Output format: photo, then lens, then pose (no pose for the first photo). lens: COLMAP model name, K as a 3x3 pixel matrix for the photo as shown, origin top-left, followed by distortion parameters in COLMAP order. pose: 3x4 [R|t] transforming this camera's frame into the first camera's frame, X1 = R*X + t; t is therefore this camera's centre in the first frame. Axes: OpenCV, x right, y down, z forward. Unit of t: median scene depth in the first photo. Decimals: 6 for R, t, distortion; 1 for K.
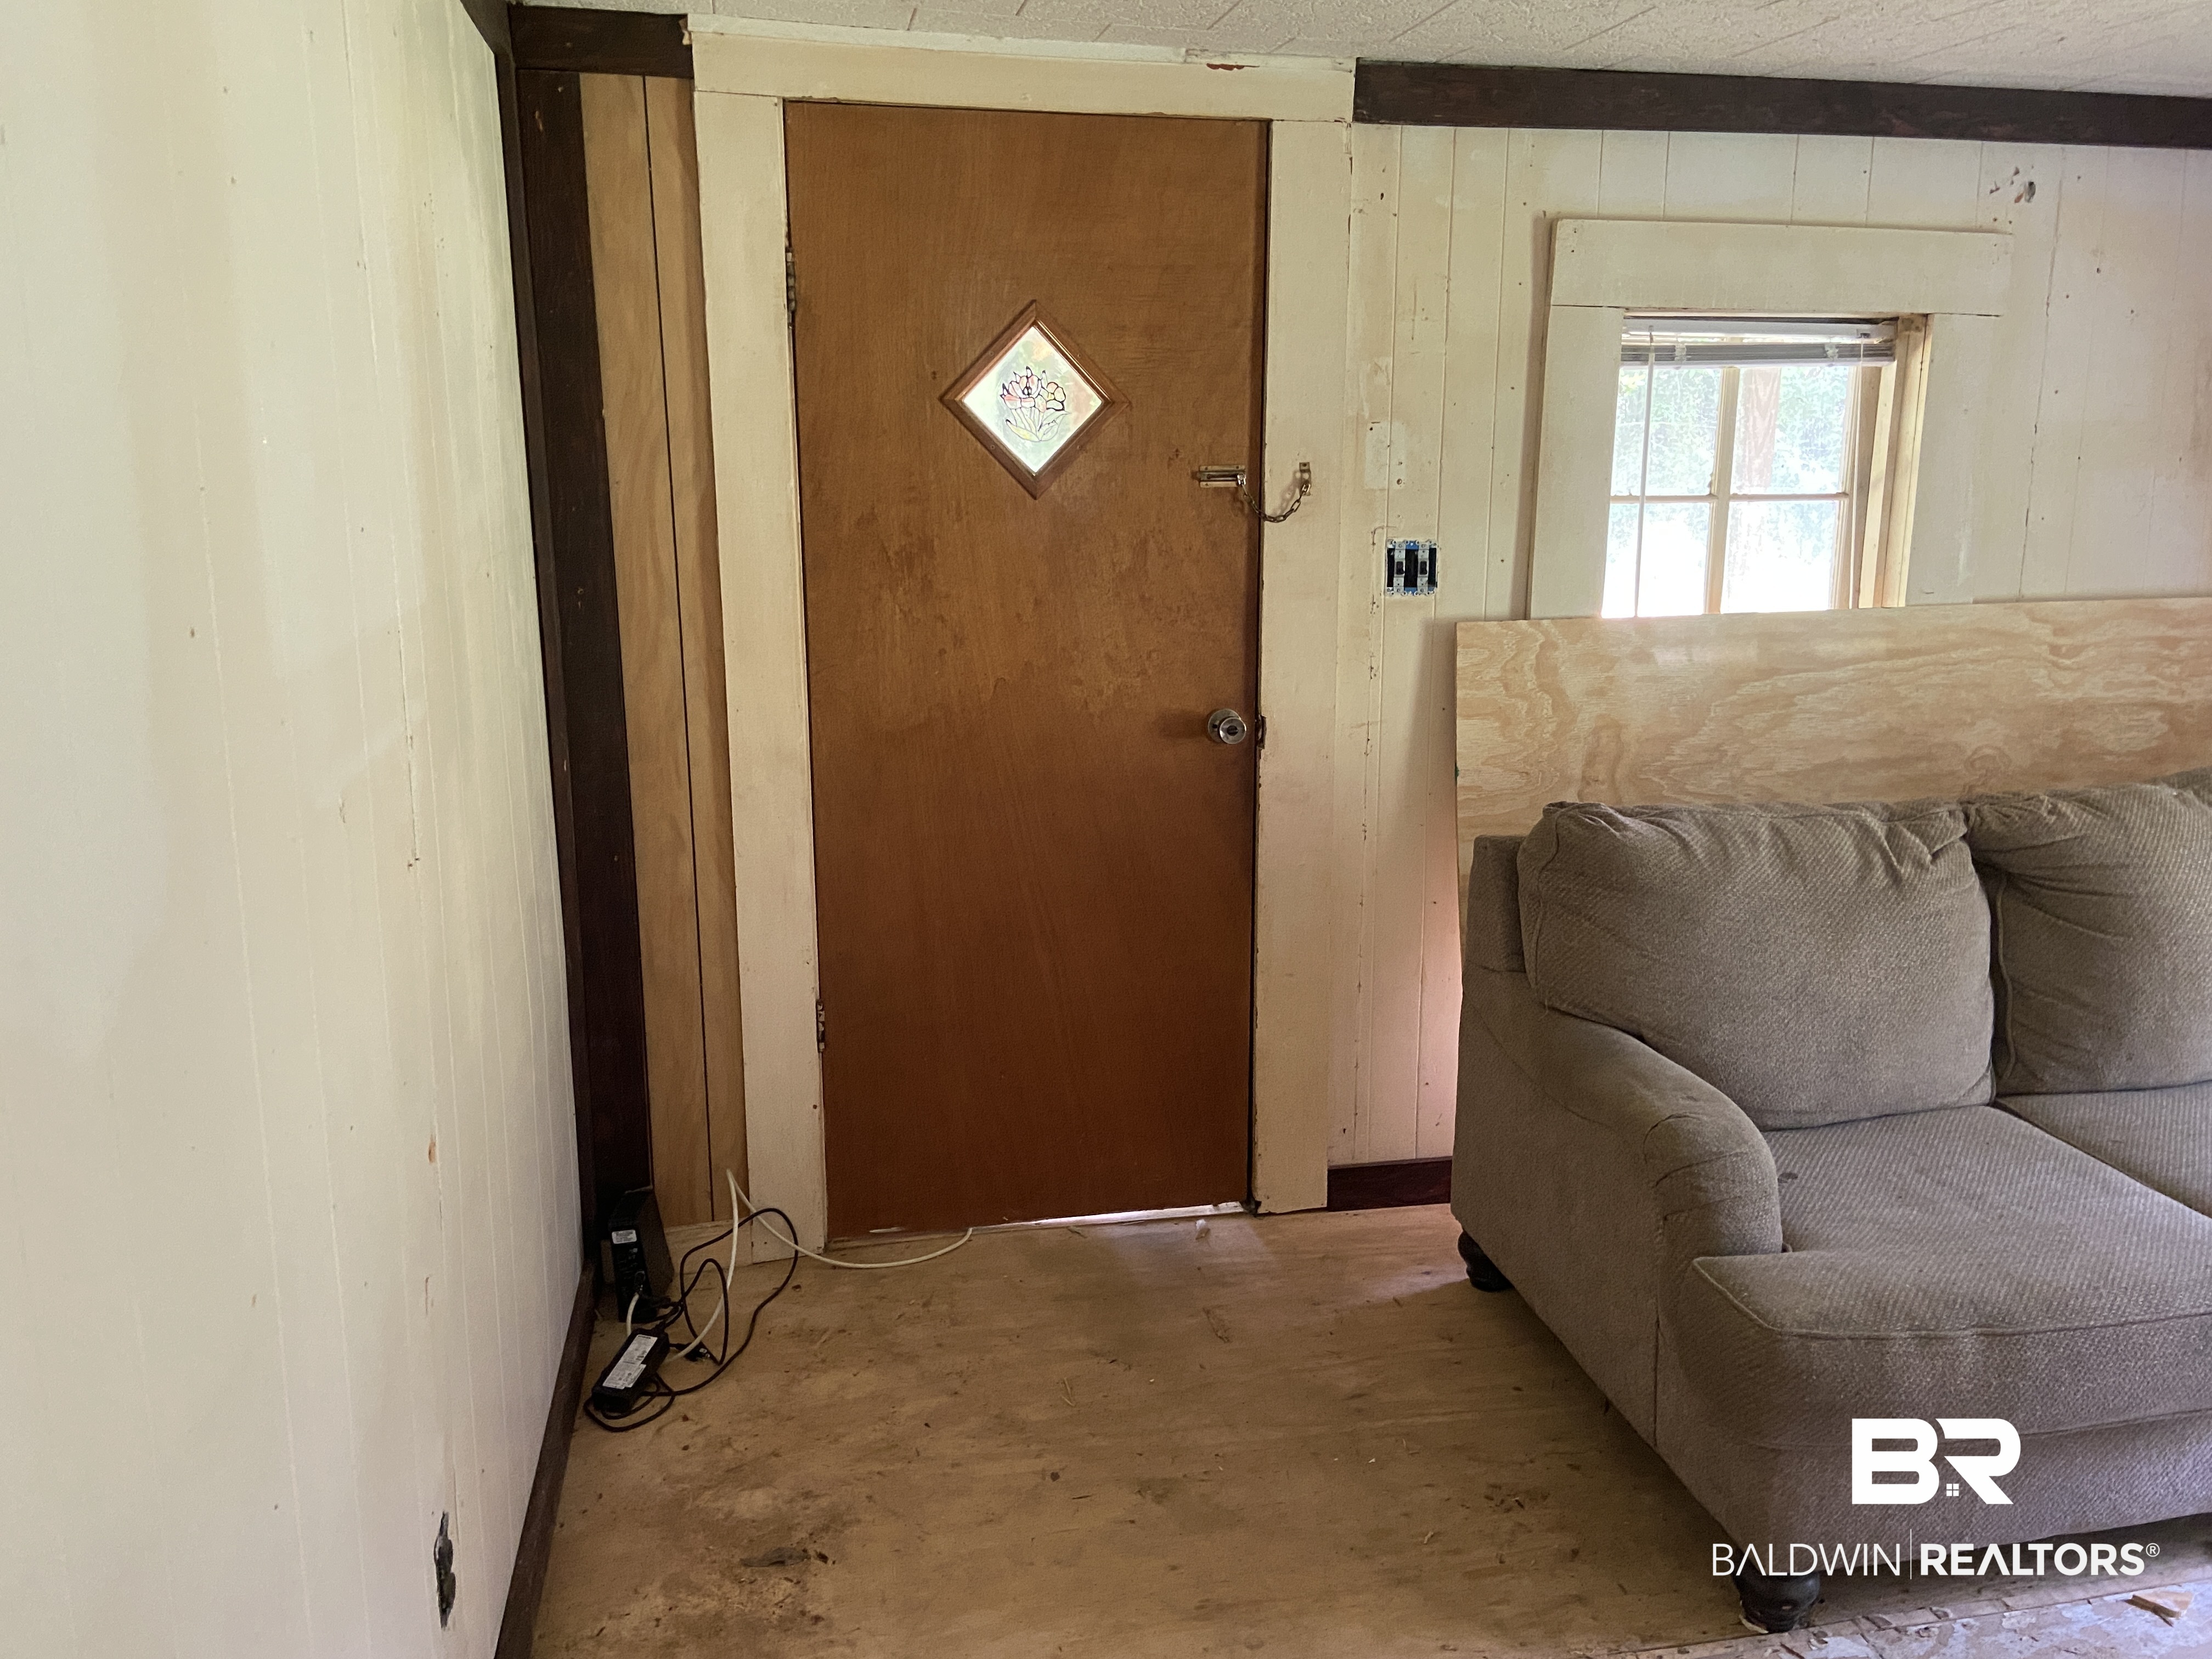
lens RADIAL K [[1675.4, 0, 1098.0], [0, 1675.4, 816.3], [0, 0, 1]] dist [0.120384, -0.139355]
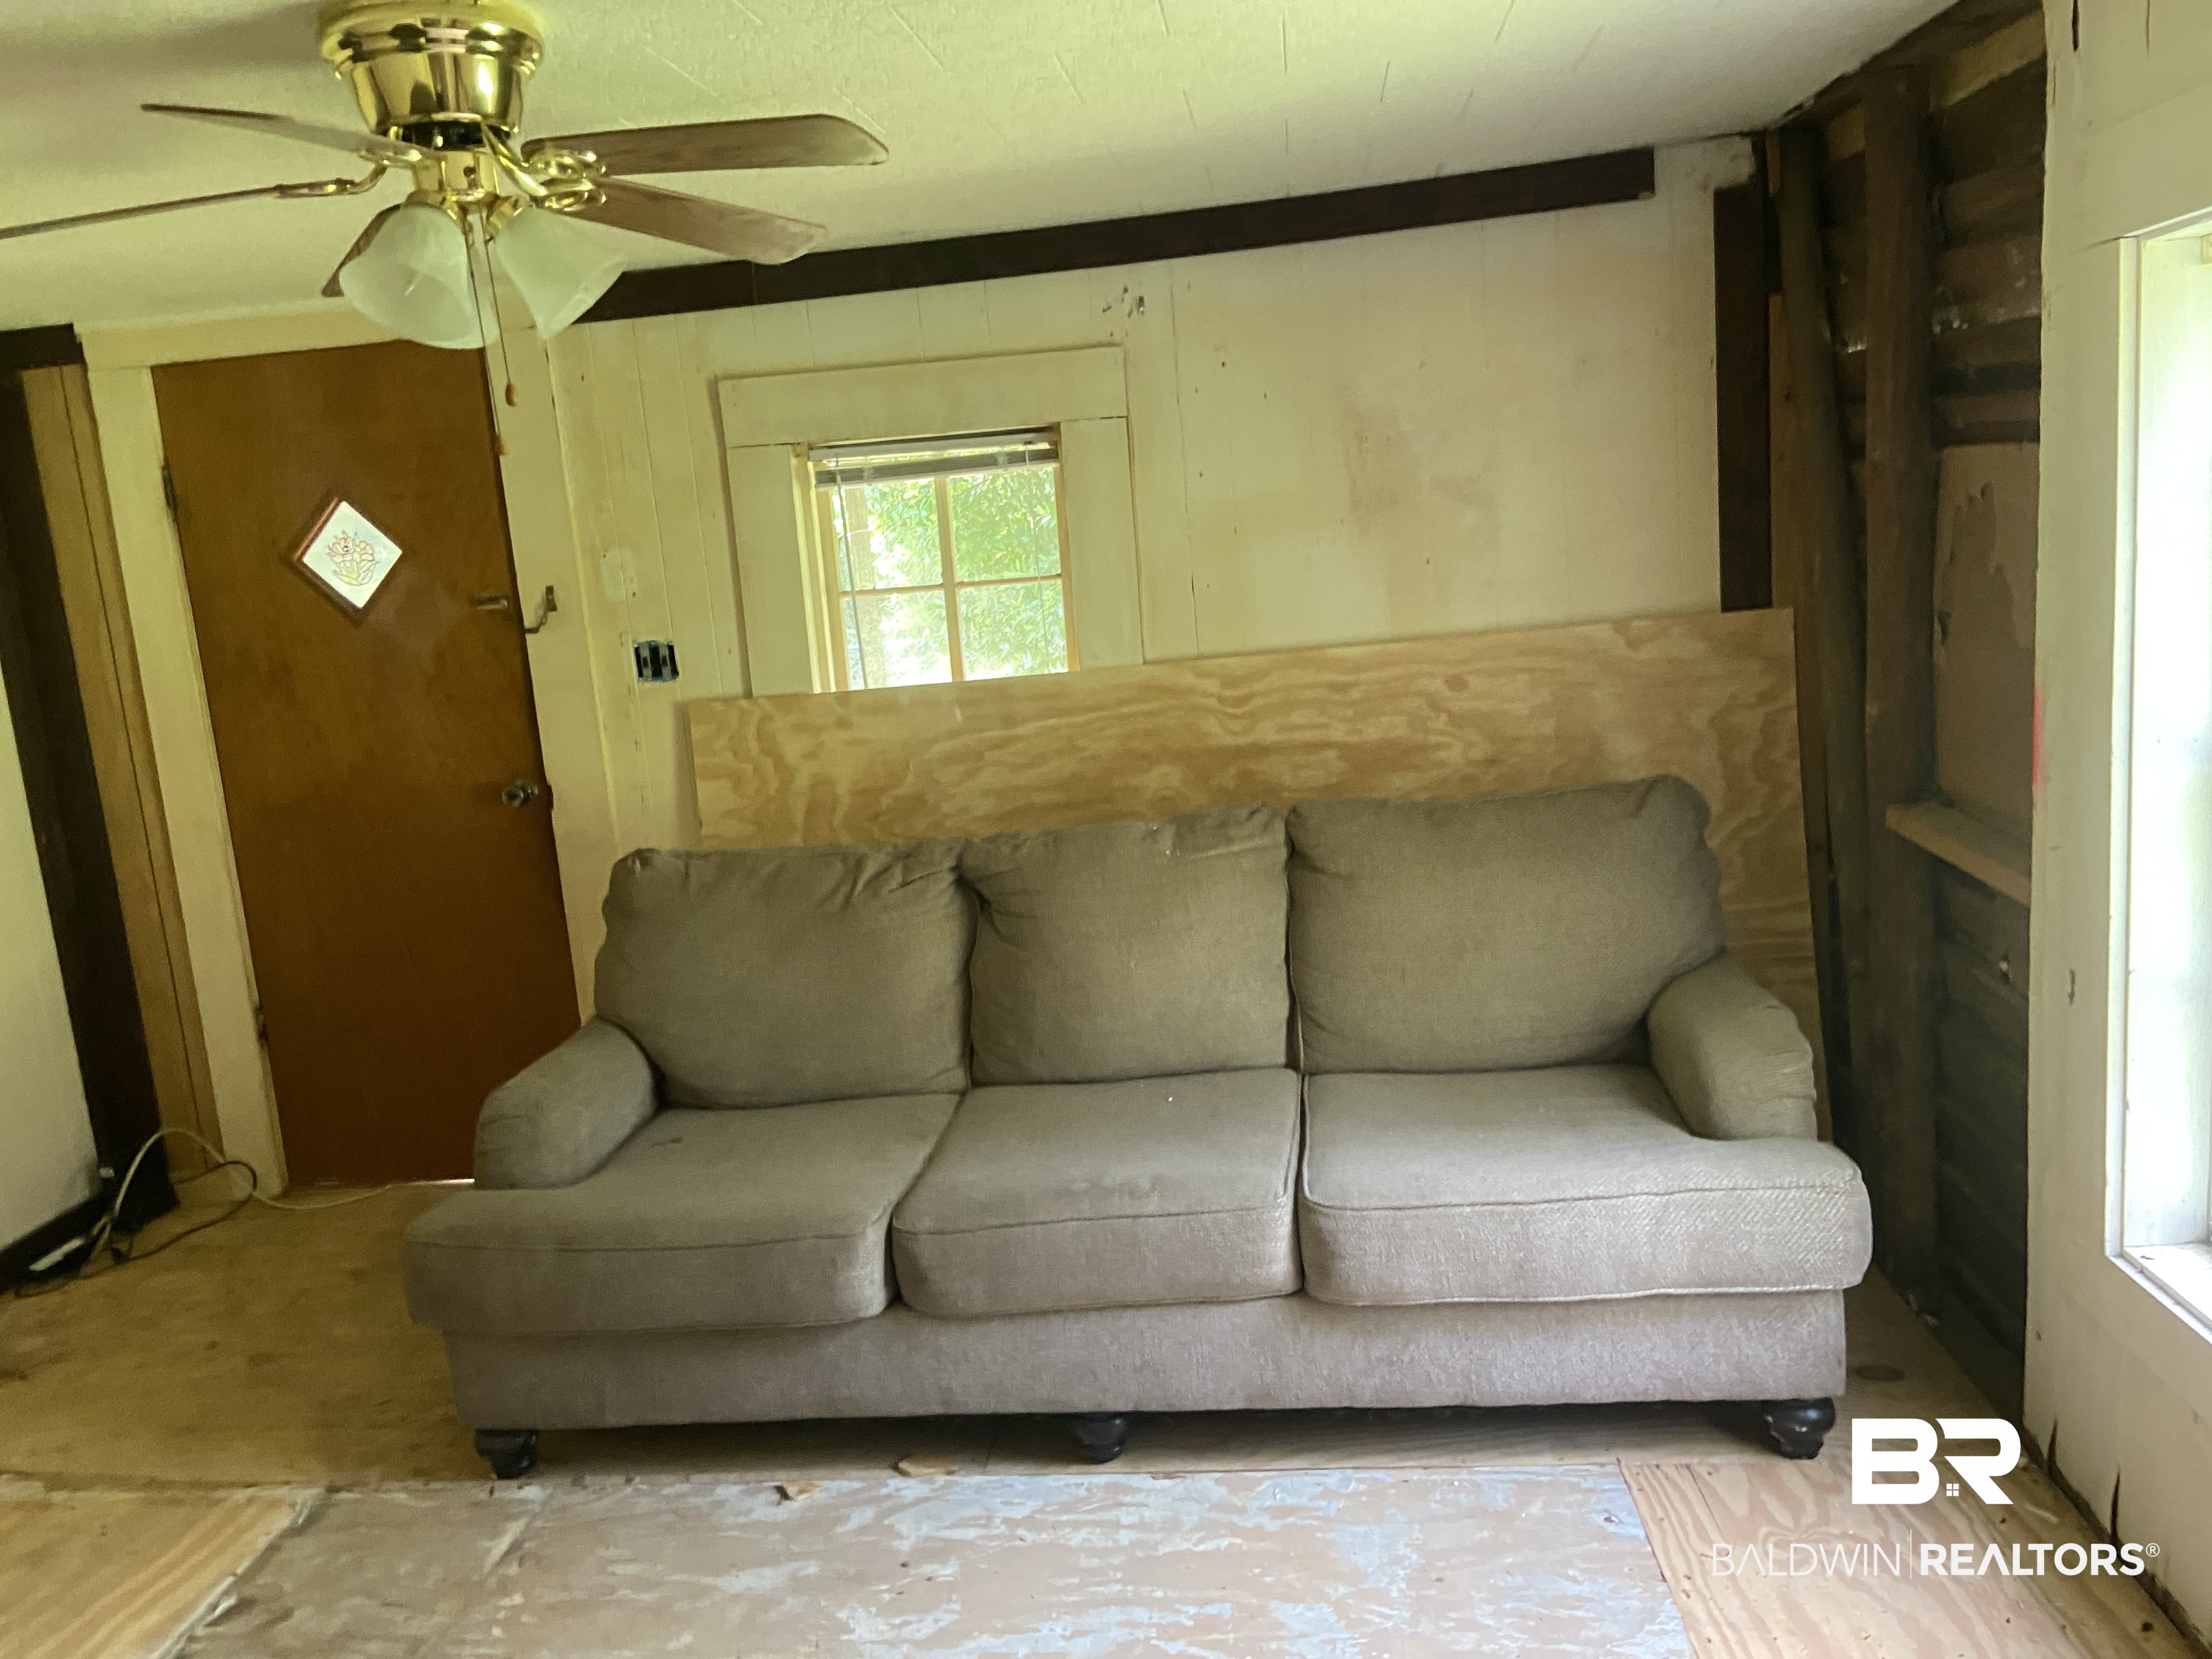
lens RADIAL K [[1675.4, 0, 1114.5], [0, 1675.4, 819.0], [0, 0, 1]] dist [0.120384, -0.139355]
pose [[0.943728, -0.028486, -0.329493, 0.917436], [0.019761, 0.999360, -0.029801, 0.013299], [0.330131, 0.021613, 0.943688, -0.067543]]
